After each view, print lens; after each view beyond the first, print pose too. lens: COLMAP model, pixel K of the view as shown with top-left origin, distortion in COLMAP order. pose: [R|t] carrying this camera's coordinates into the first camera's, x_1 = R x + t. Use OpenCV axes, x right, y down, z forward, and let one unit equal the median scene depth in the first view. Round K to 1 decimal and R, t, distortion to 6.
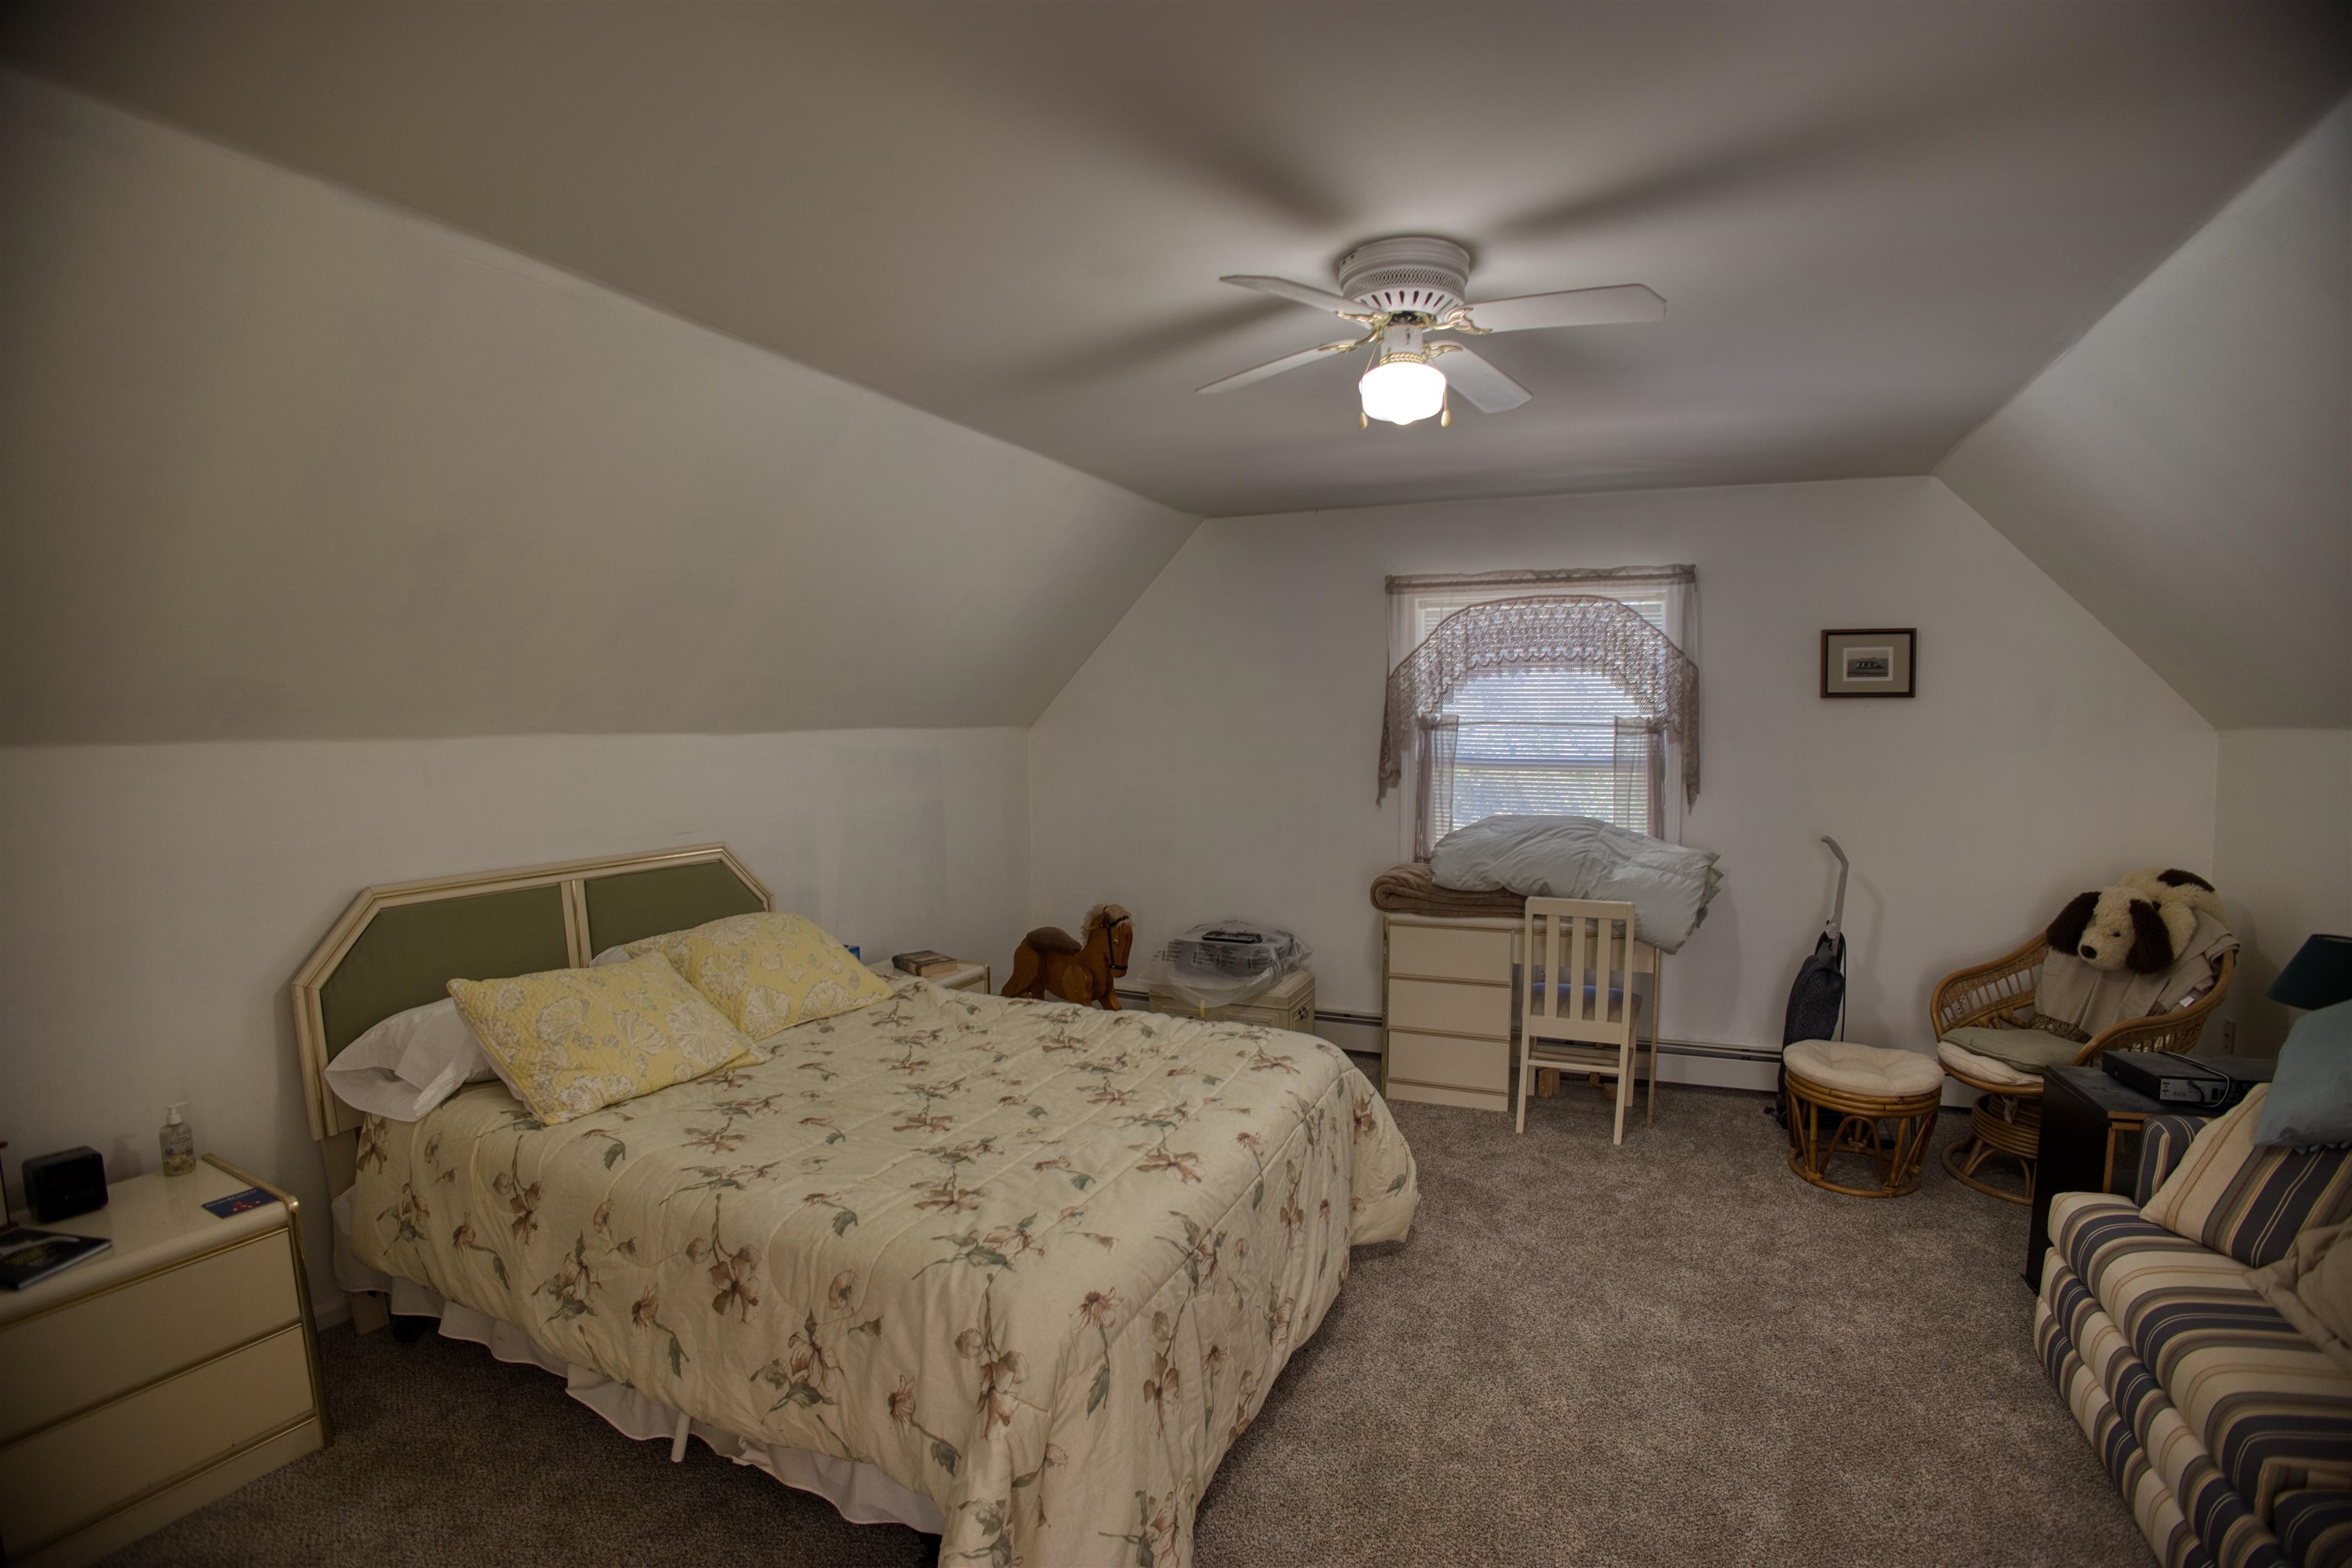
lens RADIAL K [[1077.9, 0, 1179.5], [0, 1077.9, 781.2], [0, 0, 1]] dist [-0.144244, 0.032826]
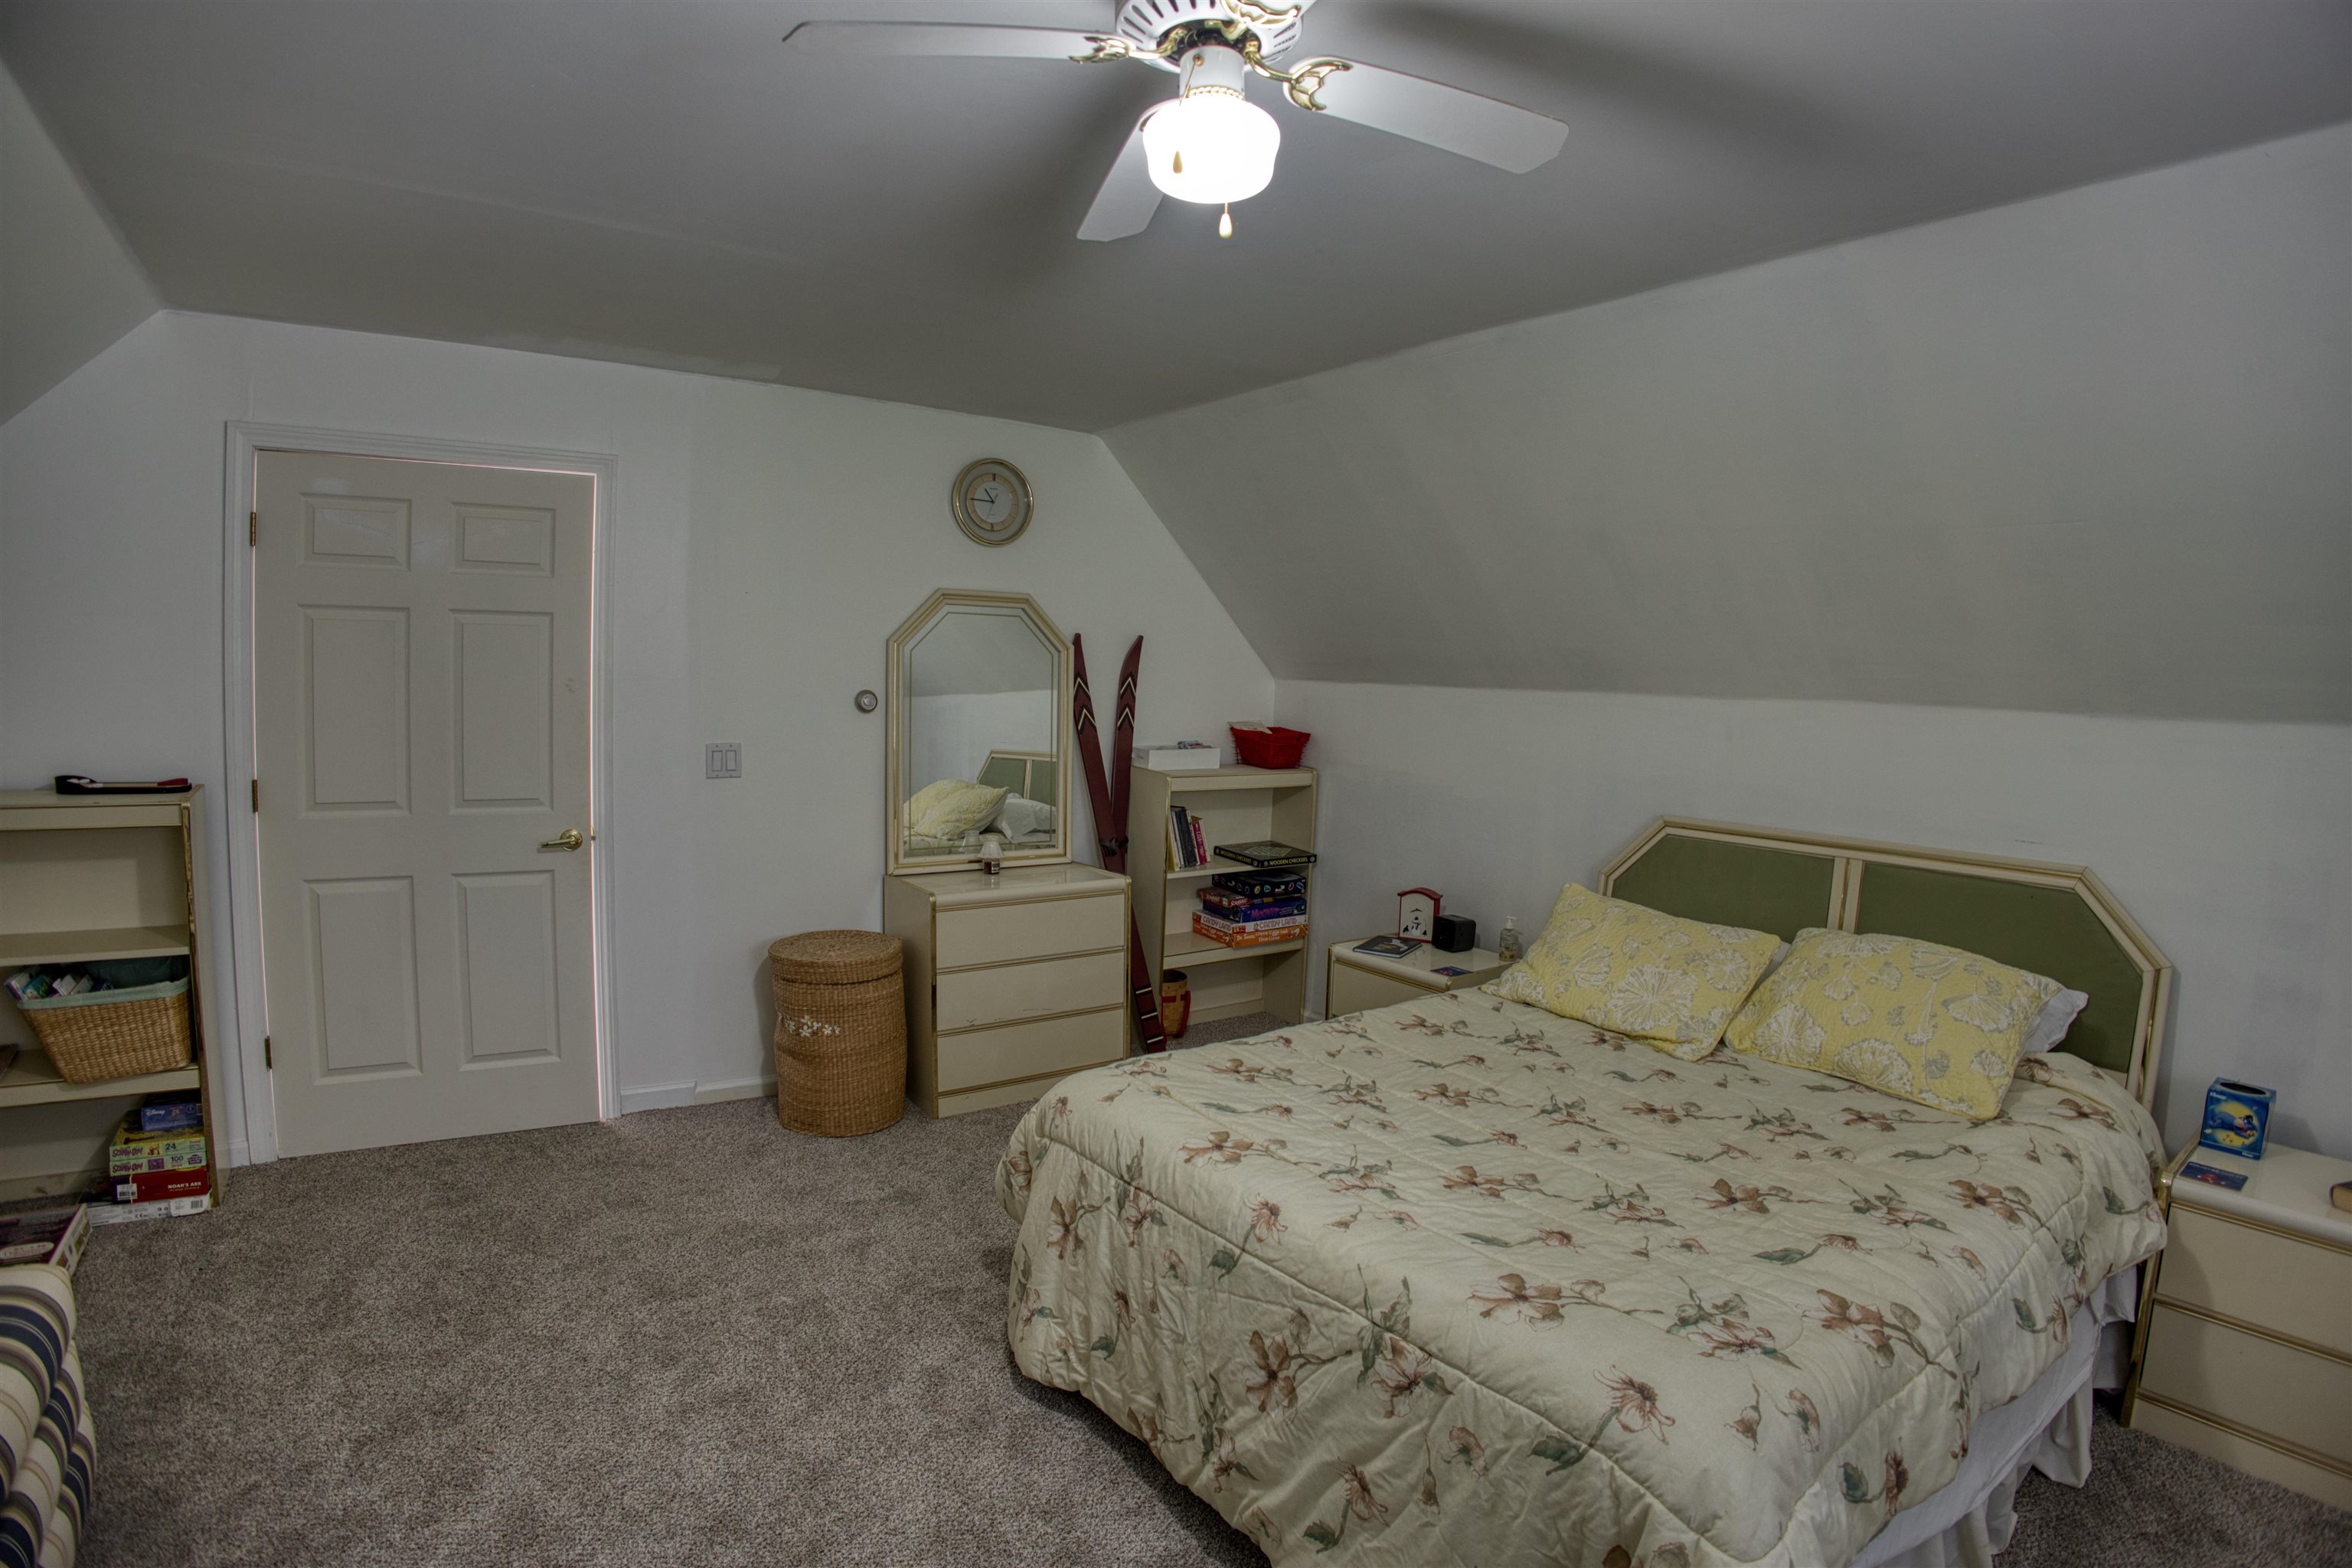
lens RADIAL K [[1077.9, 0, 1179.5], [0, 1077.9, 781.2], [0, 0, 1]] dist [-0.144244, 0.032826]
pose [[-0.477031, 0.061341, -0.876743, 0.514116], [-0.087306, 0.989320, 0.116720, -0.028021], [0.874539, 0.132224, -0.466581, 0.911822]]
